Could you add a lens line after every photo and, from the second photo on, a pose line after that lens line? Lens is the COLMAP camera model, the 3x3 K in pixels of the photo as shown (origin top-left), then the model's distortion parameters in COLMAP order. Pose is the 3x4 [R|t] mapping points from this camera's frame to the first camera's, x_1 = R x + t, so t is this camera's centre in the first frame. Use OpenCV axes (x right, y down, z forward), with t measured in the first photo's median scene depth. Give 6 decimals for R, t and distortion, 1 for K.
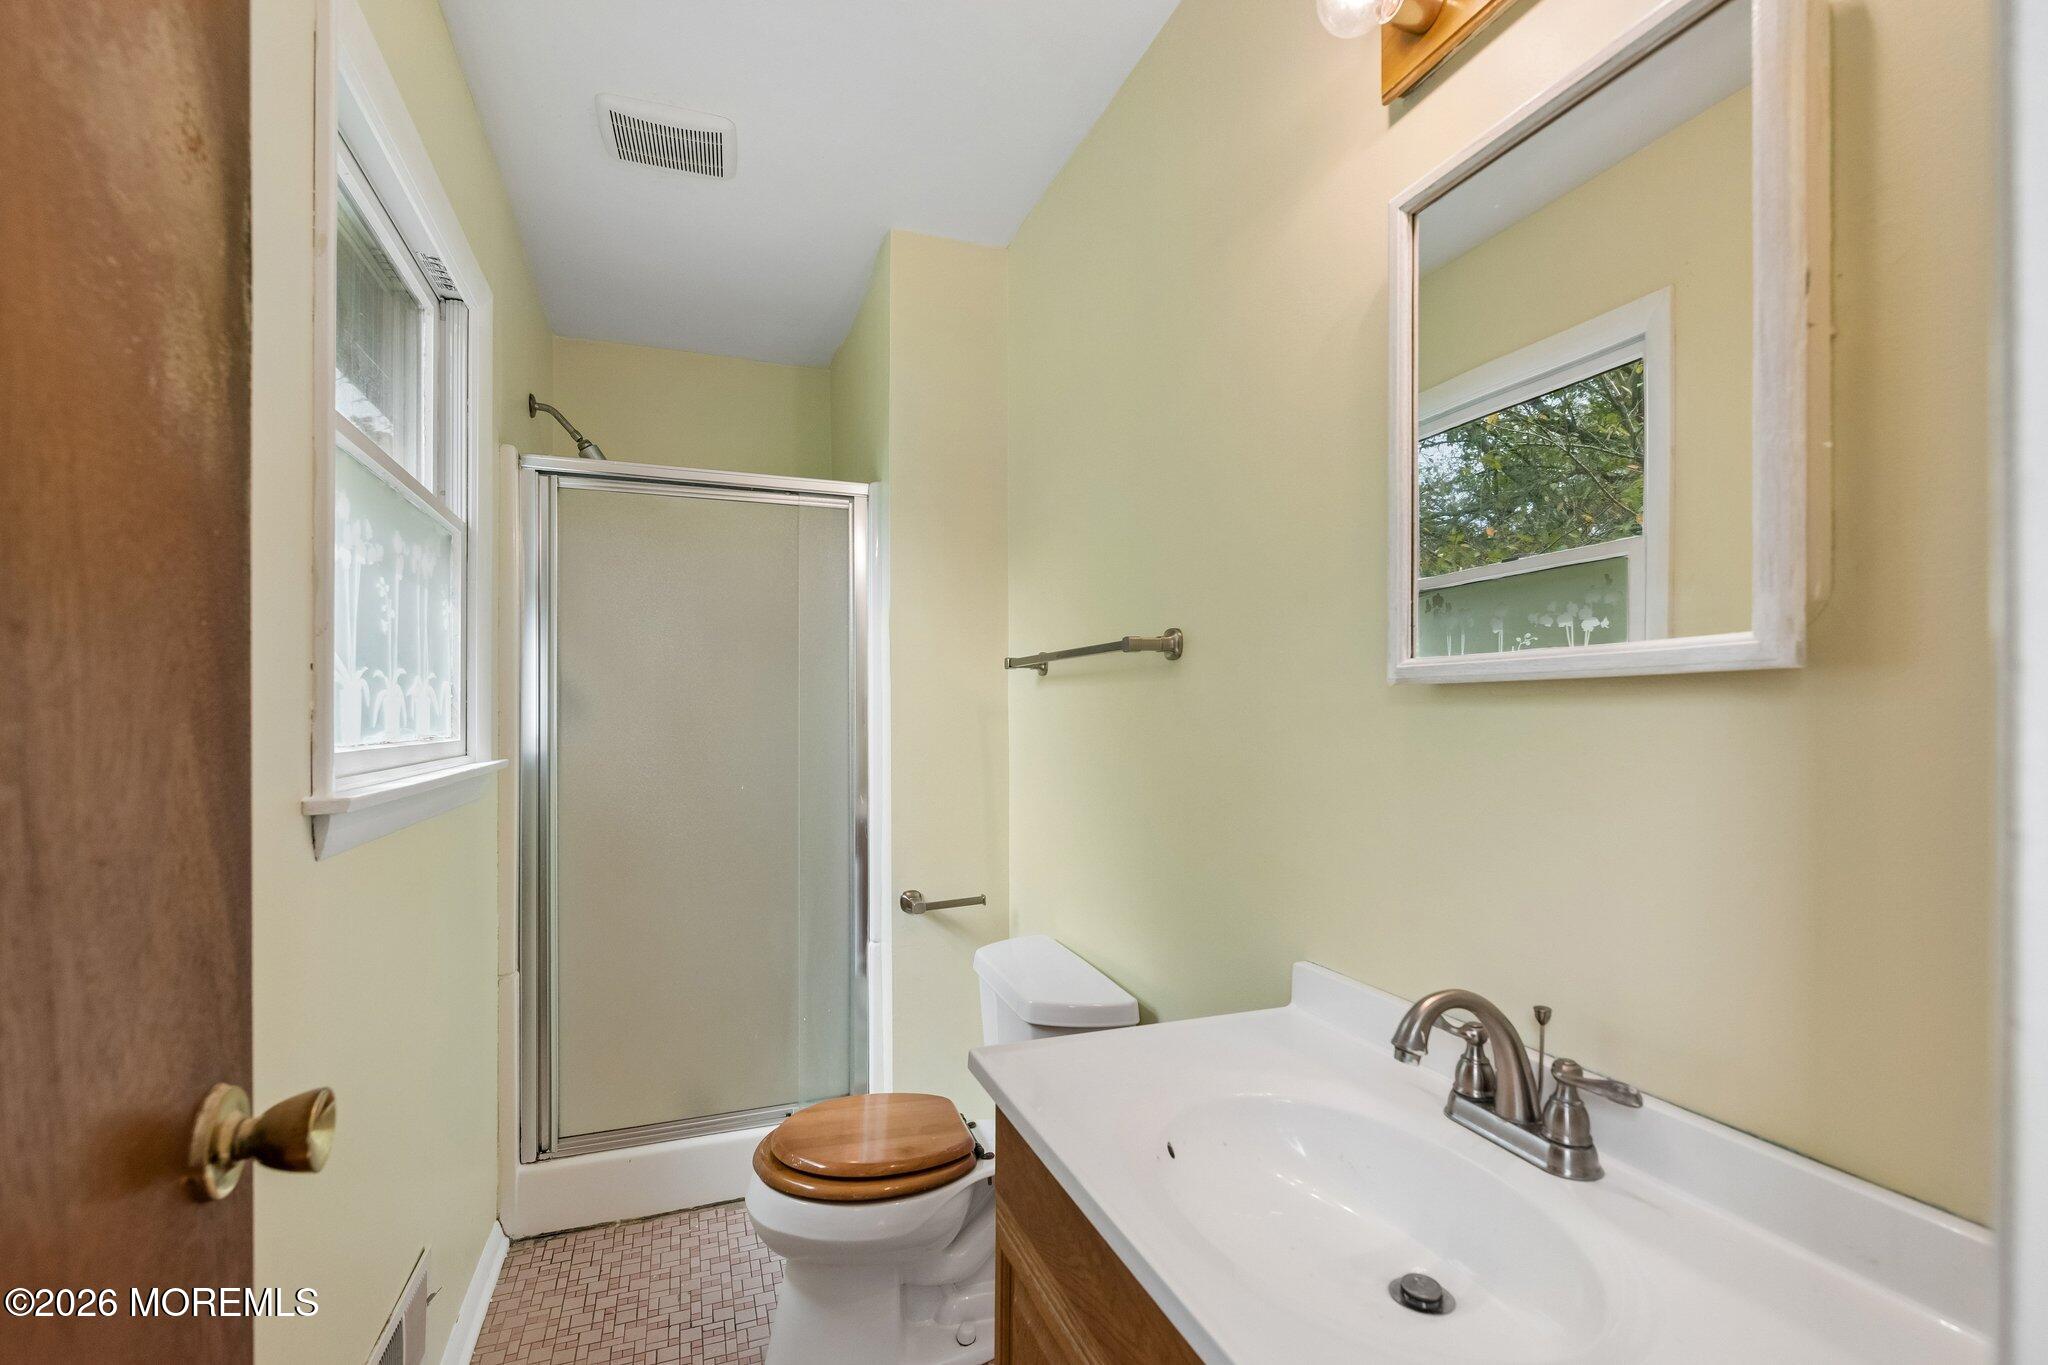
lens RADIAL K [[896.4, 0, 1037.3], [0, 896.4, 696.6], [0, 0, 1]] dist [0.002193, -0.000316]
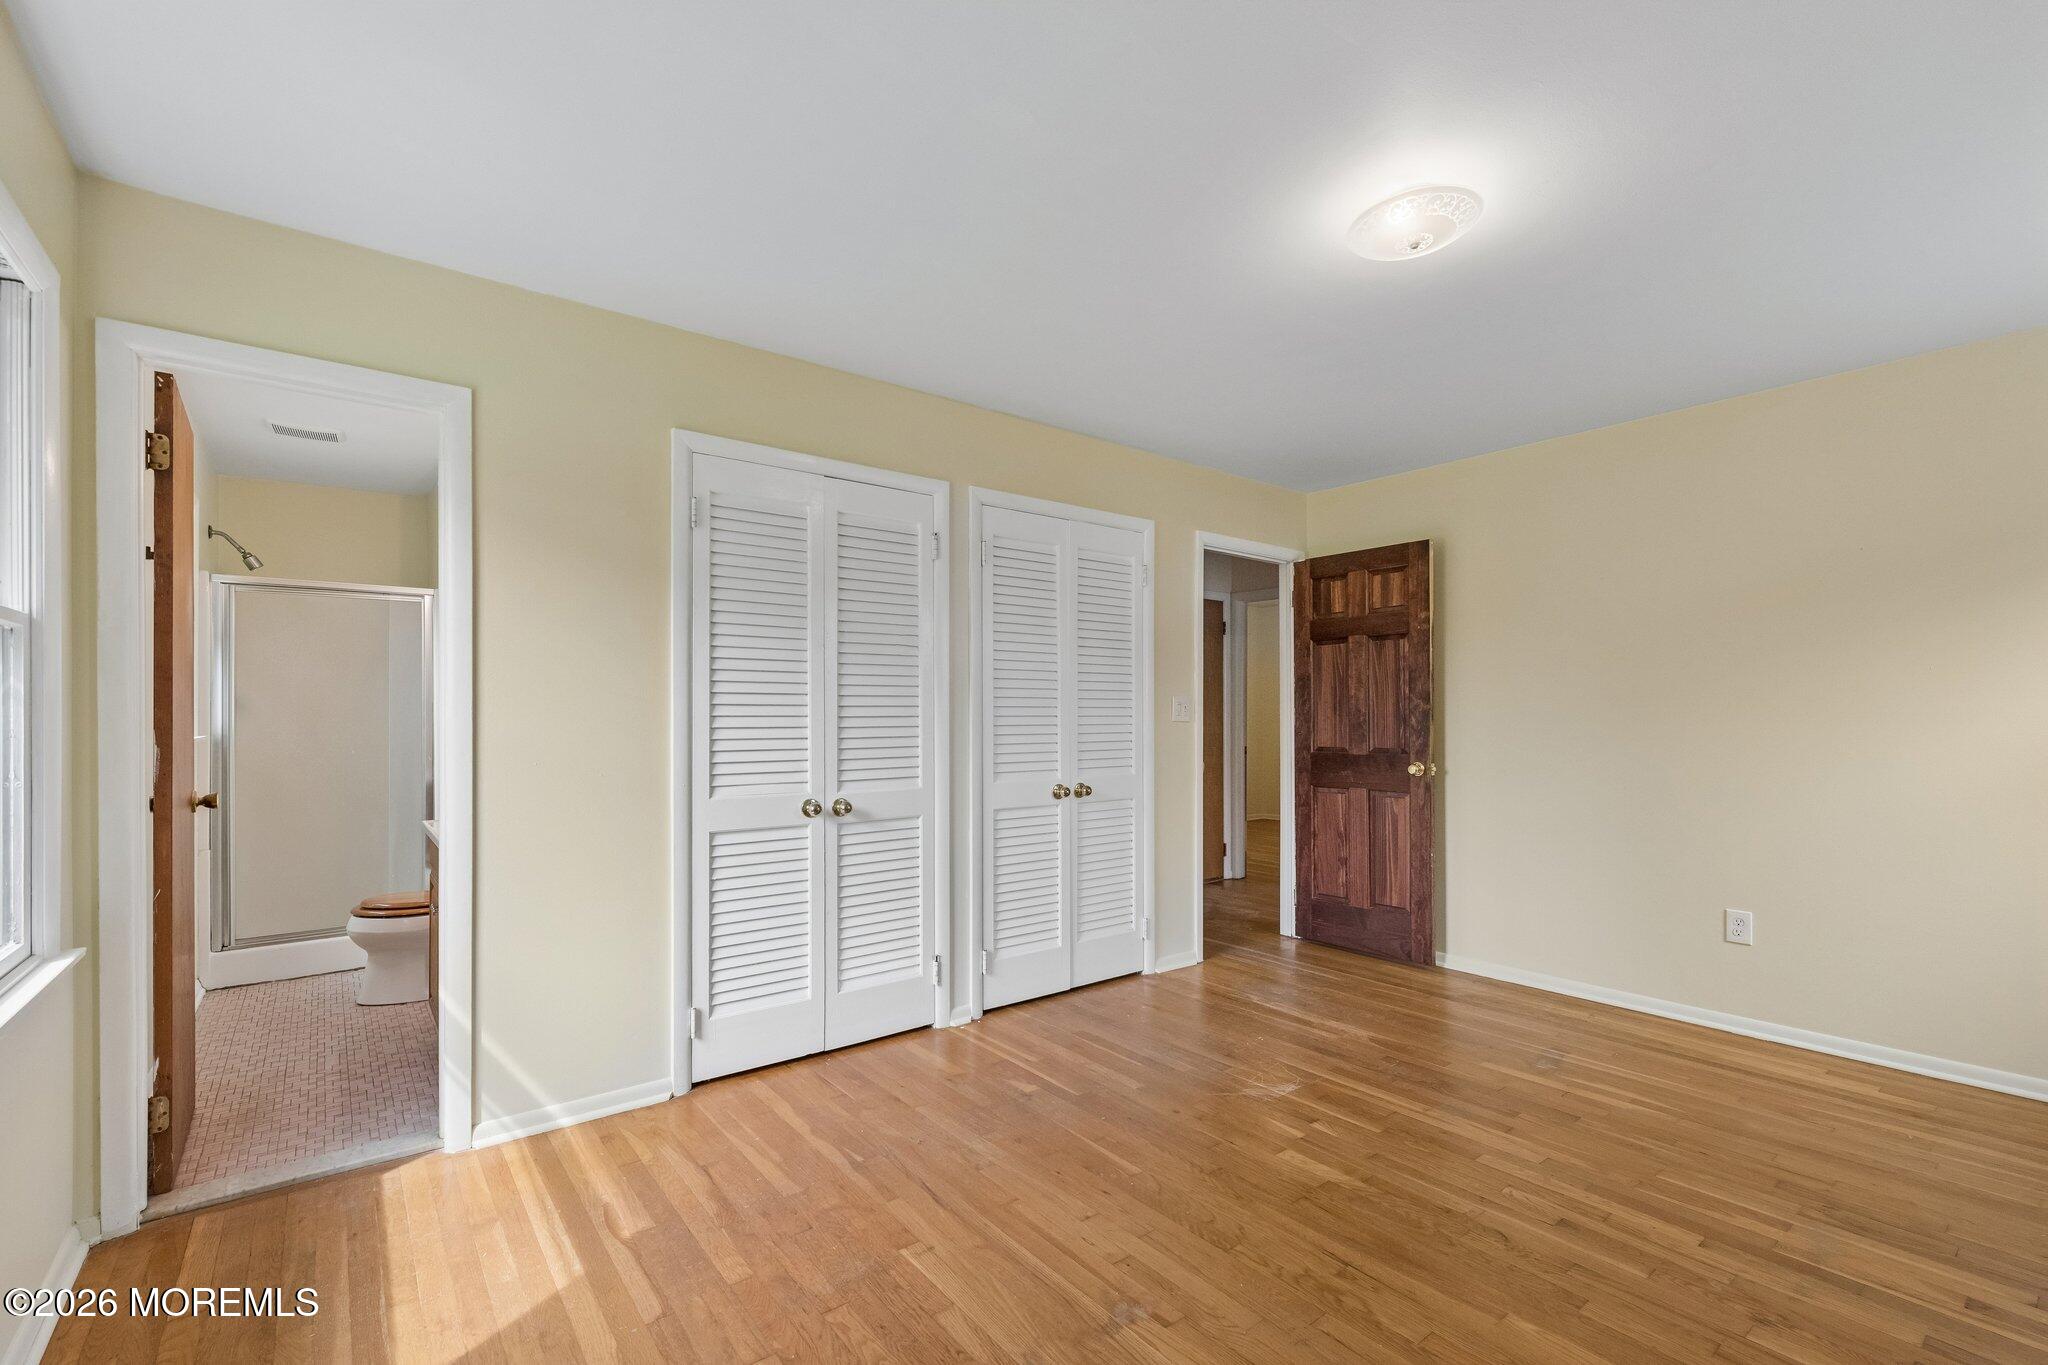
lens RADIAL K [[896.4, 0, 1024.7], [0, 896.4, 698.0], [0, 0, 1]] dist [0.002193, -0.000316]
pose [[0.952339, 0.004261, 0.305012, 0.453466], [-0.002483, 0.999978, -0.006216, -0.003269], [-0.305032, 0.005162, 0.952328, -1.266645]]
